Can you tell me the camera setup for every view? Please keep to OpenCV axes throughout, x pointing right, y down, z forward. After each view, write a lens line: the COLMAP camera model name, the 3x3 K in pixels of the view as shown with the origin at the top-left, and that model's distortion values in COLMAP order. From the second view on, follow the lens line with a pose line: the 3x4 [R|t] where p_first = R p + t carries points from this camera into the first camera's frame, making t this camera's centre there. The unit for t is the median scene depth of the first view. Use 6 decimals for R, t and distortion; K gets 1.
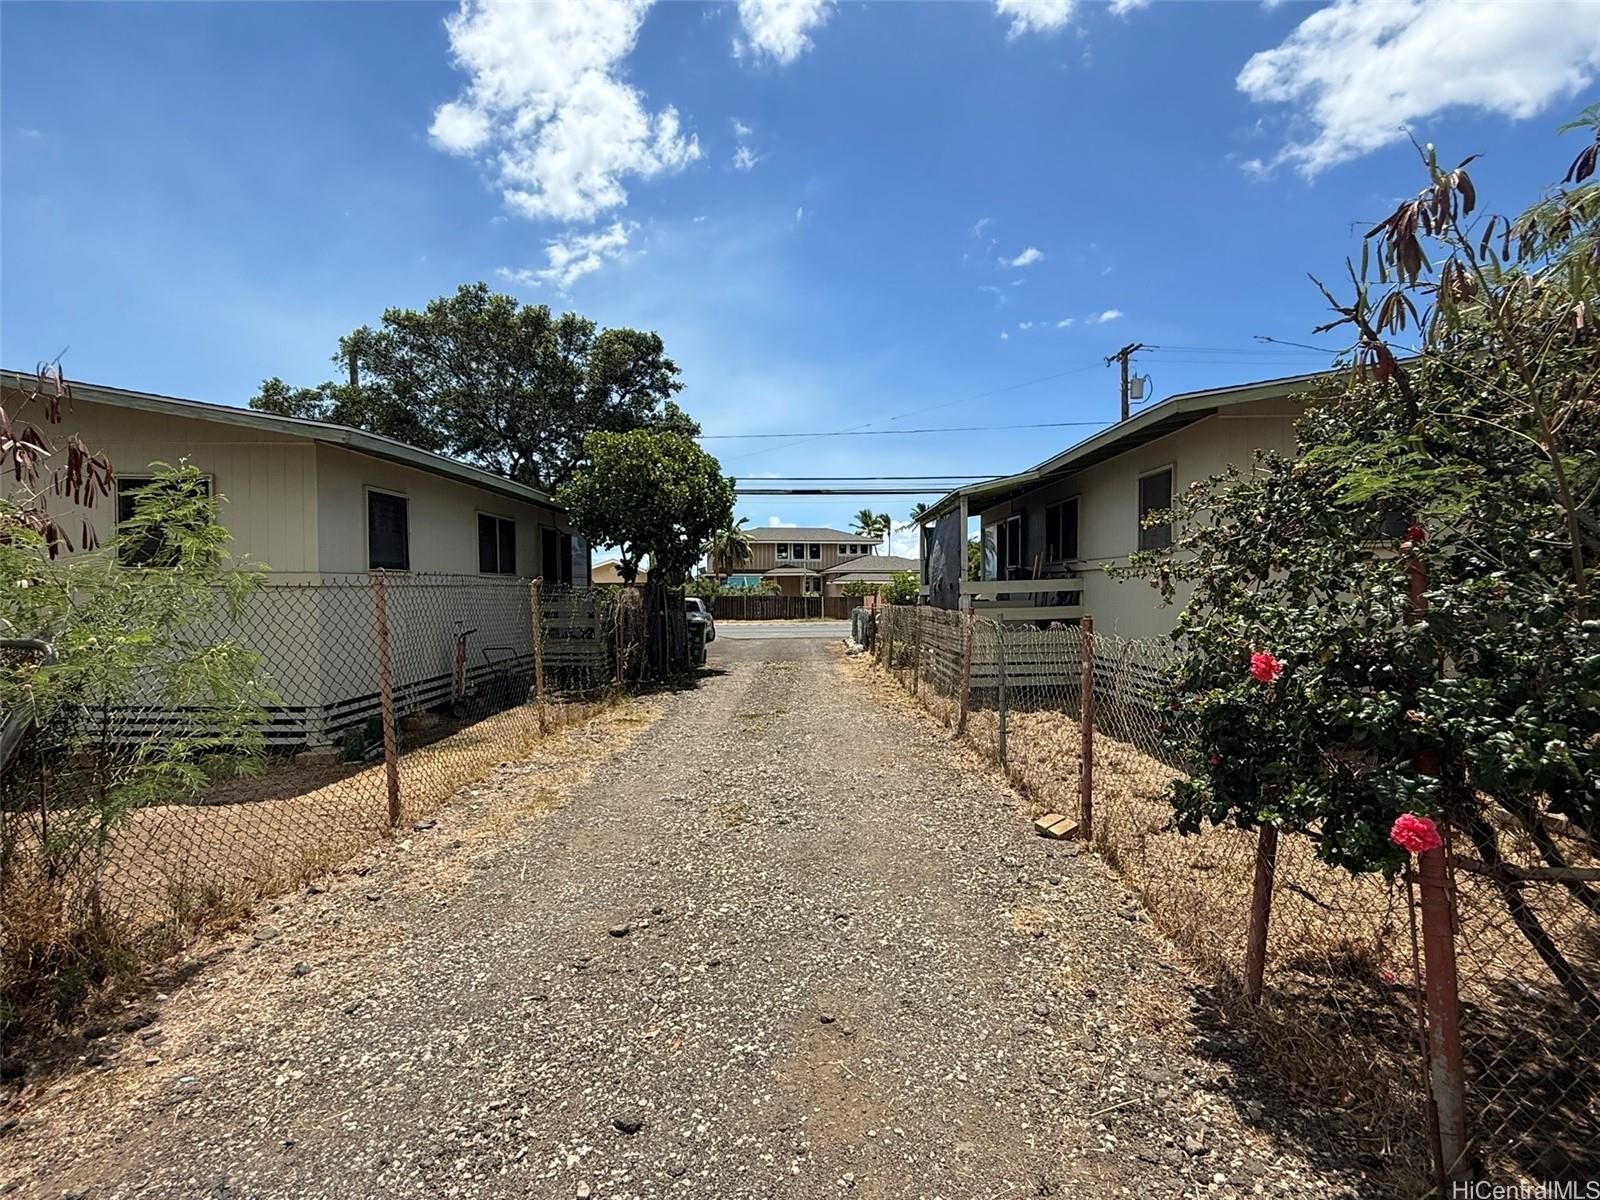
lens RADIAL K [[853.2, 0, 800.6], [0, 853.2, 610.3], [0, 0, 1]] dist [0.022659, -0.000426]
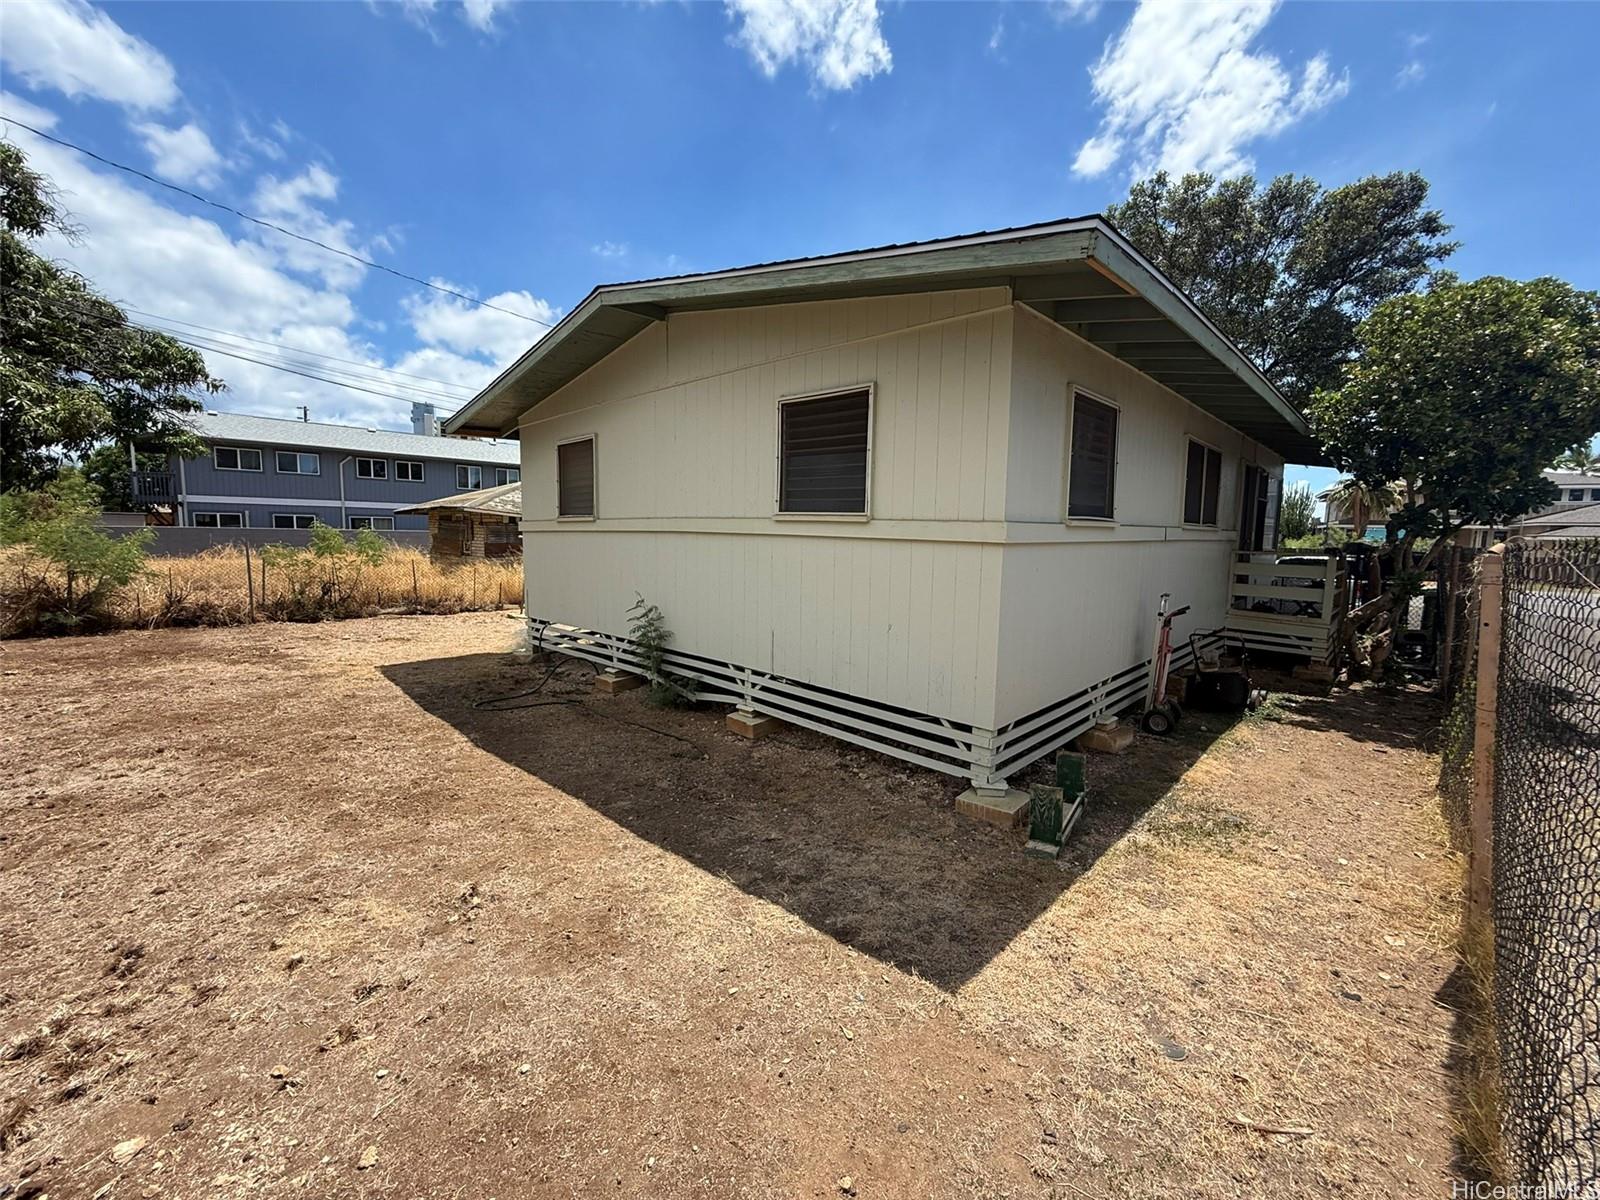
lens RADIAL K [[638.3, 0, 789.4], [0, 638.3, 602.9], [0, 0, 1]] dist [-0.008451, 0.000185]
pose [[0.713874, 0.087028, -0.694845, -0.236104], [-0.036165, 0.995505, 0.087530, -0.013645], [0.699340, -0.037356, 0.713813, 0.381798]]
